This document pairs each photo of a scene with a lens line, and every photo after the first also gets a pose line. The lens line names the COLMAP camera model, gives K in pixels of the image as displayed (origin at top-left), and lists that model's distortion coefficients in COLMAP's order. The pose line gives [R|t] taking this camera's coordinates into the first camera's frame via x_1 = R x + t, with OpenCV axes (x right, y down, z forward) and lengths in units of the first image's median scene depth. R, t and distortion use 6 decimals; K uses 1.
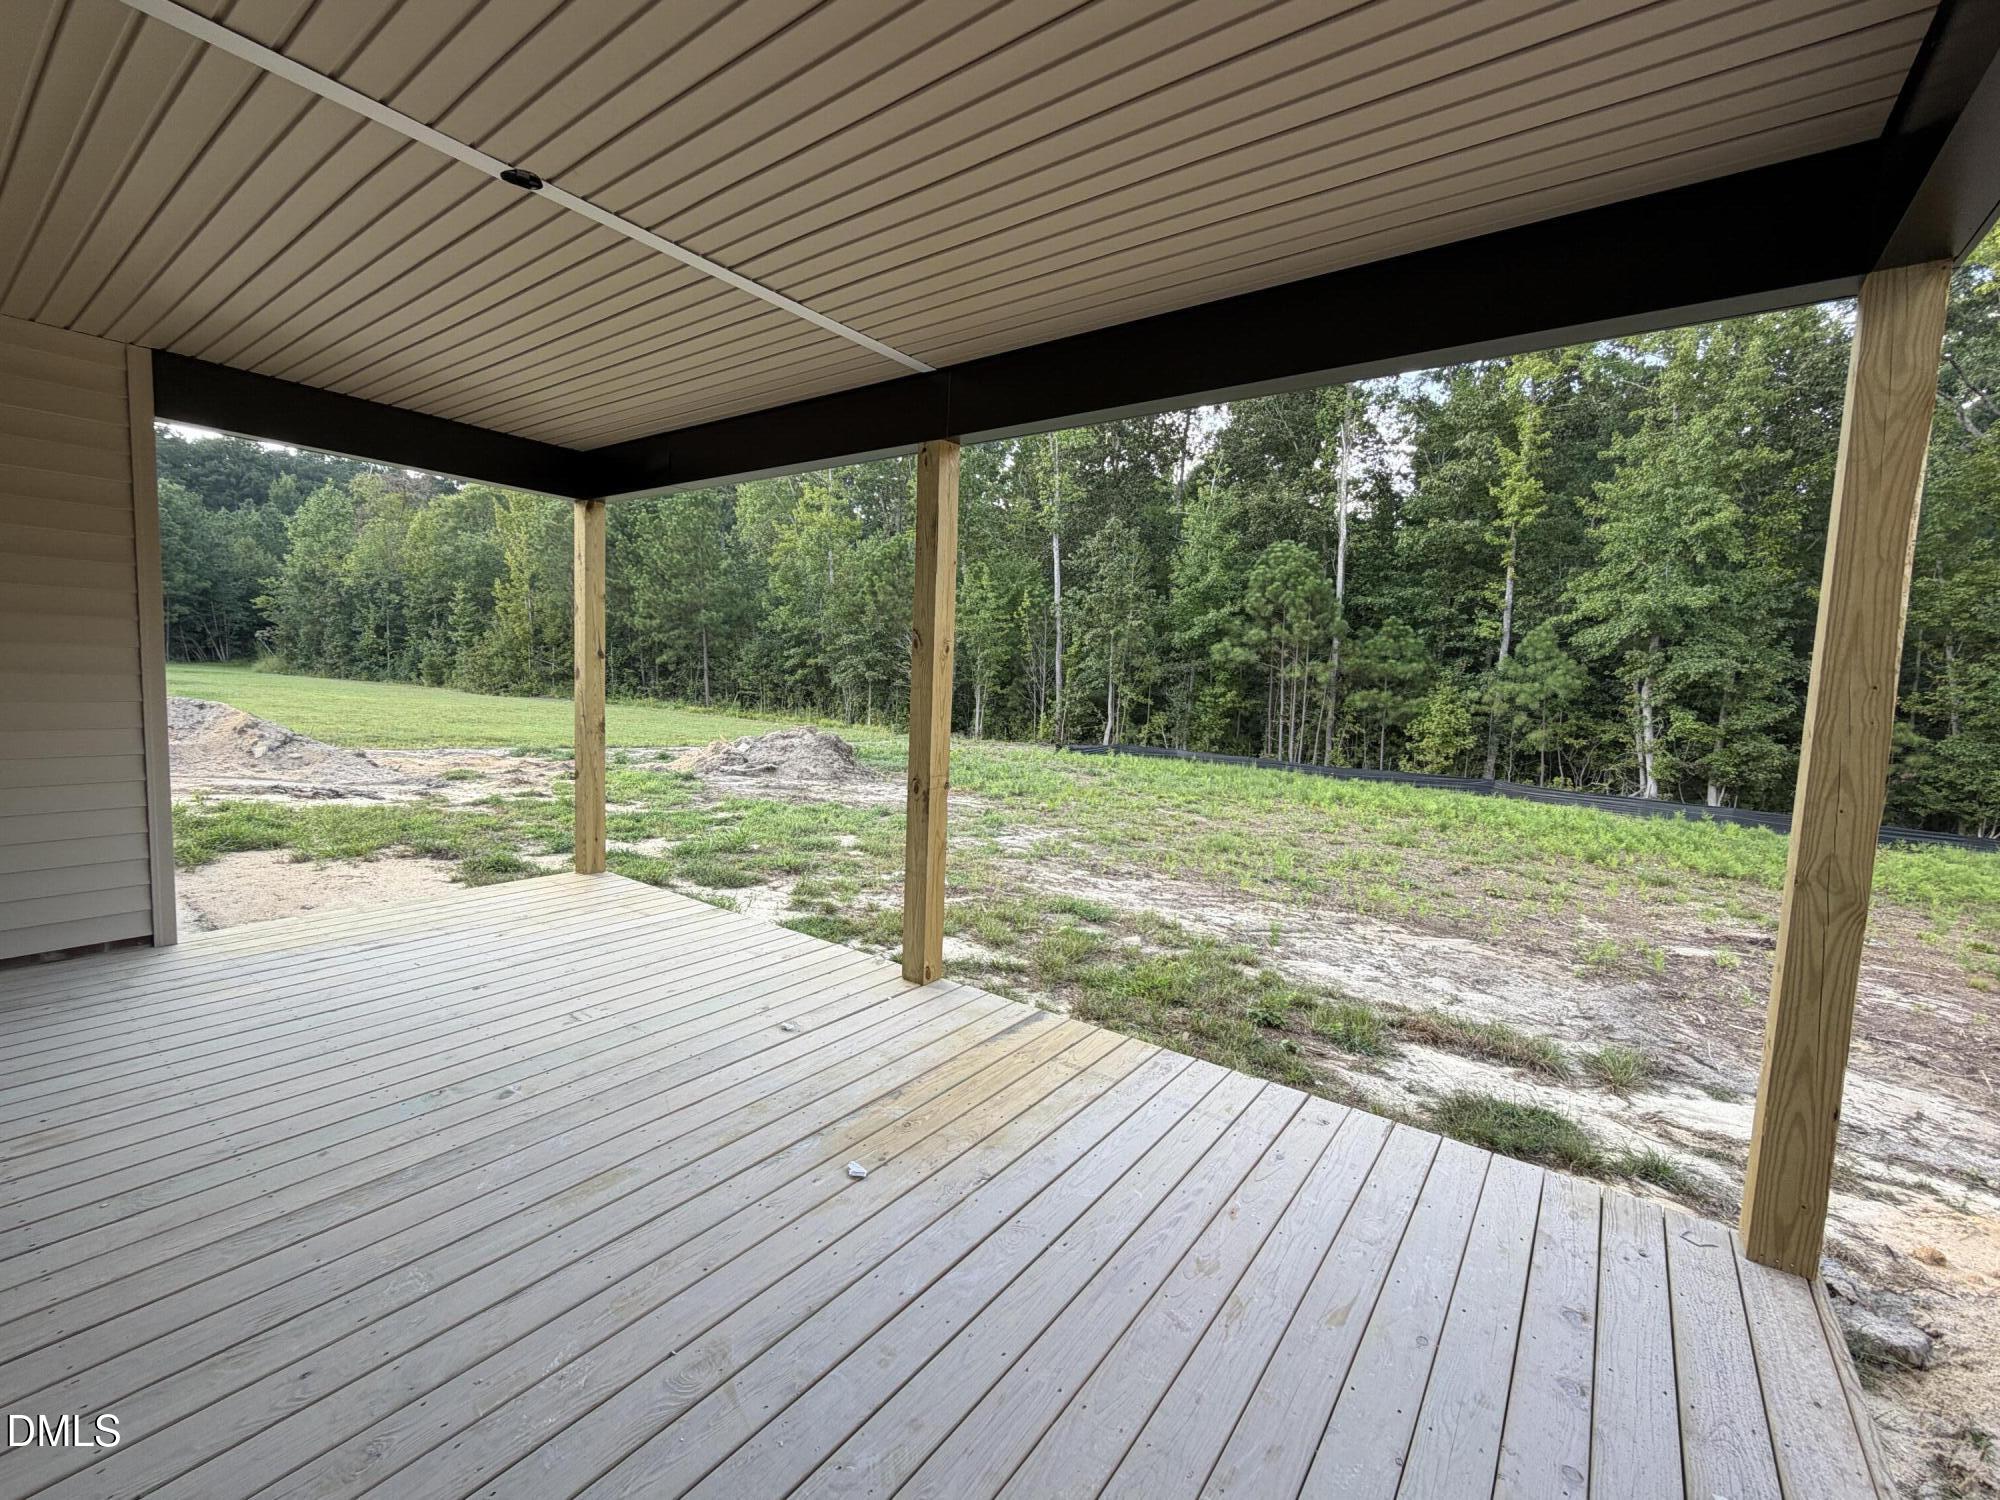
lens RADIAL K [[842.1, 0, 1001.9], [0, 842.1, 753.5], [0, 0, 1]] dist [-0.001314, 0.000719]
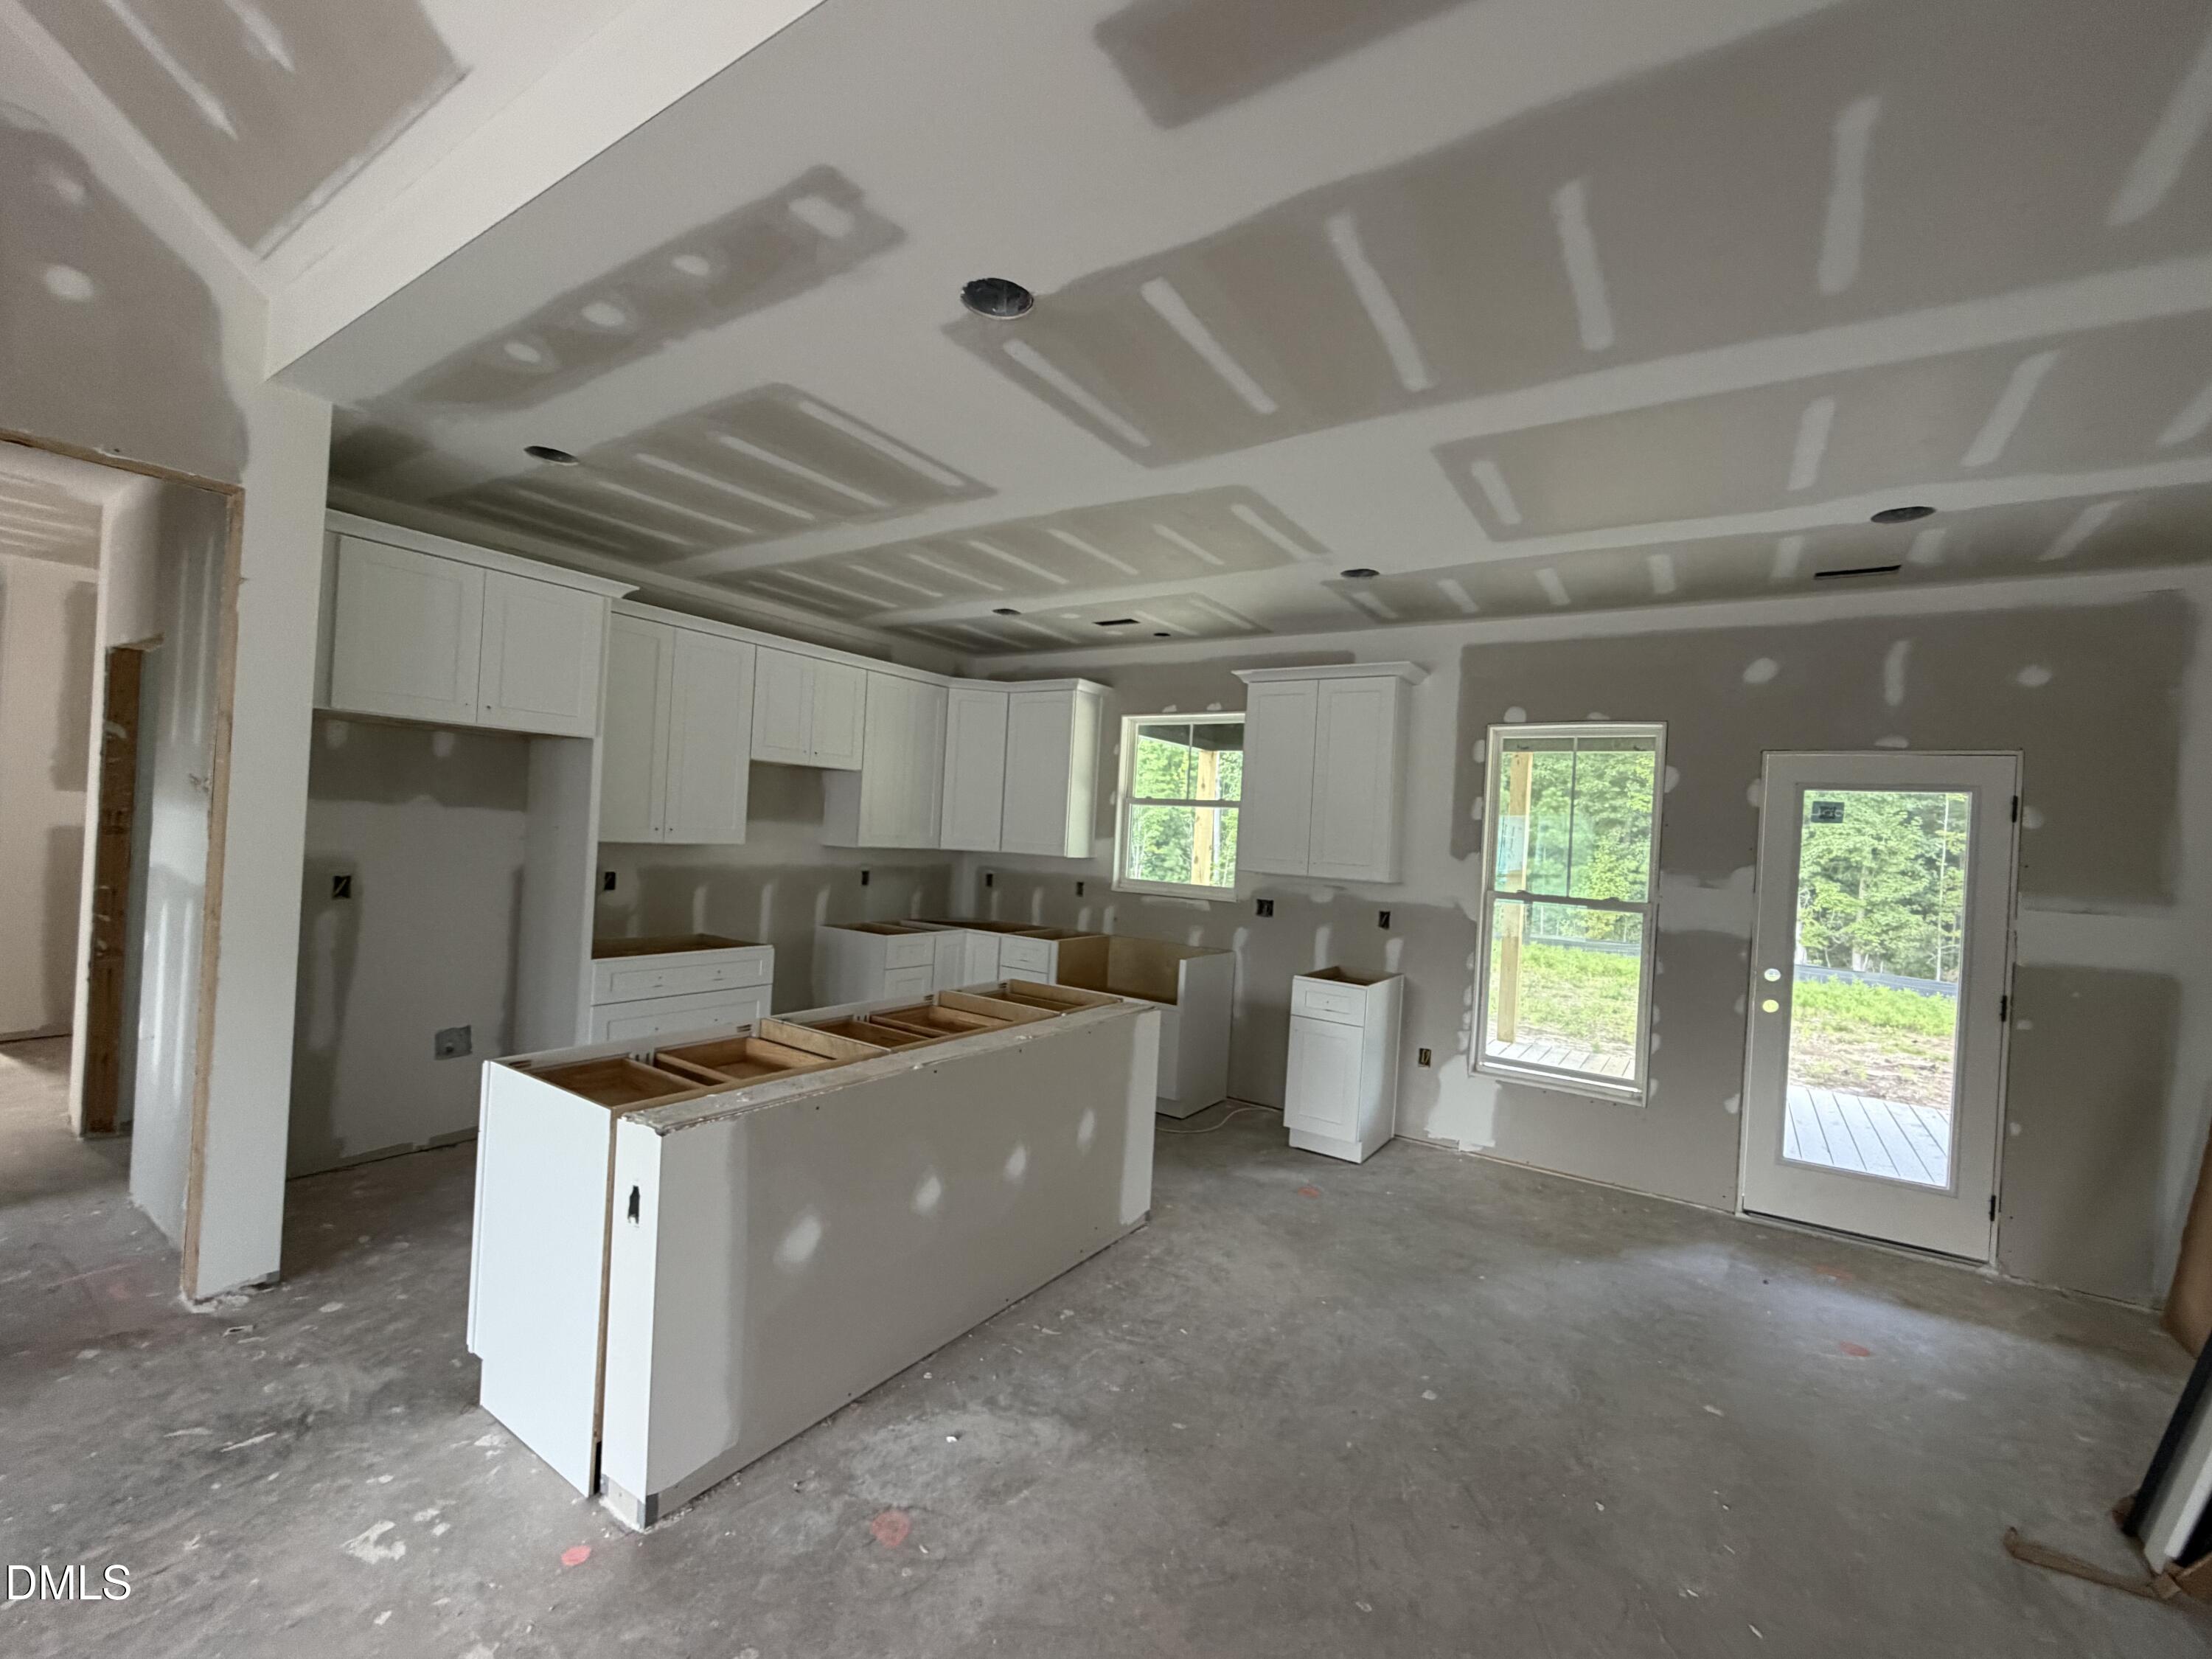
lens RADIAL K [[931.3, 0, 1103.4], [0, 931.3, 832.3], [0, 0, 1]] dist [-0.001314, 0.000719]
pose [[0.999114, 0.016825, 0.038586, -0.176676], [-0.013455, 0.996206, -0.085975, -0.000200], [-0.039887, 0.085380, 0.995550, -0.168731]]
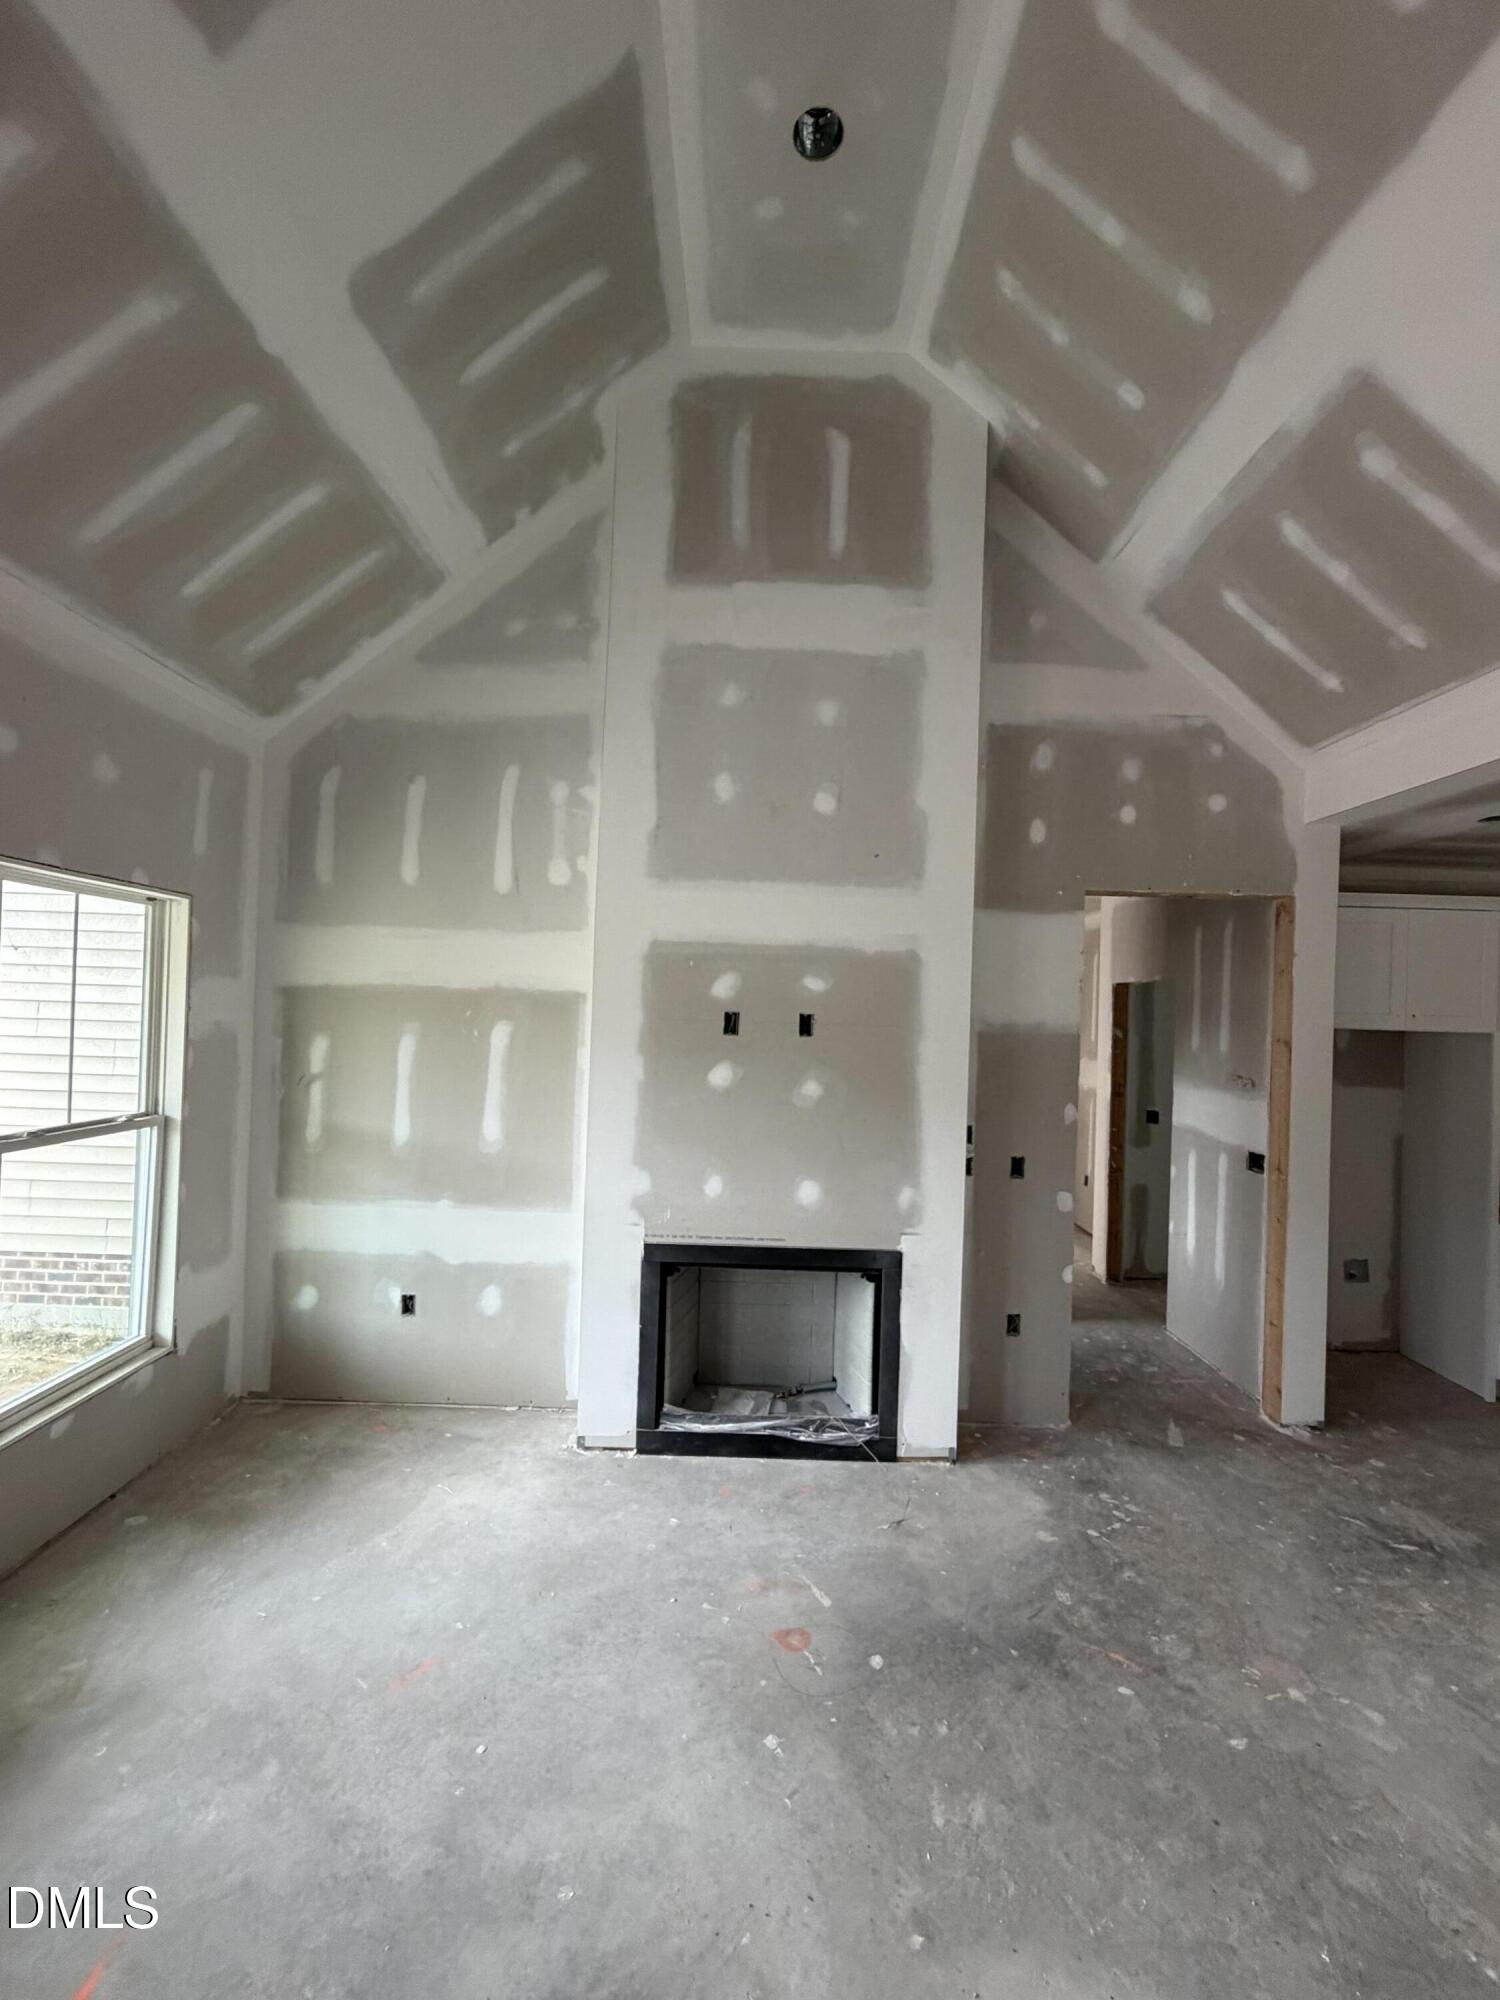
lens RADIAL K [[842.1, 0, 749.0], [0, 842.1, 1001.4], [0, 0, 1]] dist [-0.001314, 0.000719]
pose [[0.588628, -0.029391, -0.807869, -0.370818], [-0.082347, 0.991961, -0.096089, -0.038399], [0.804199, 0.123086, 0.581476, -0.509197]]
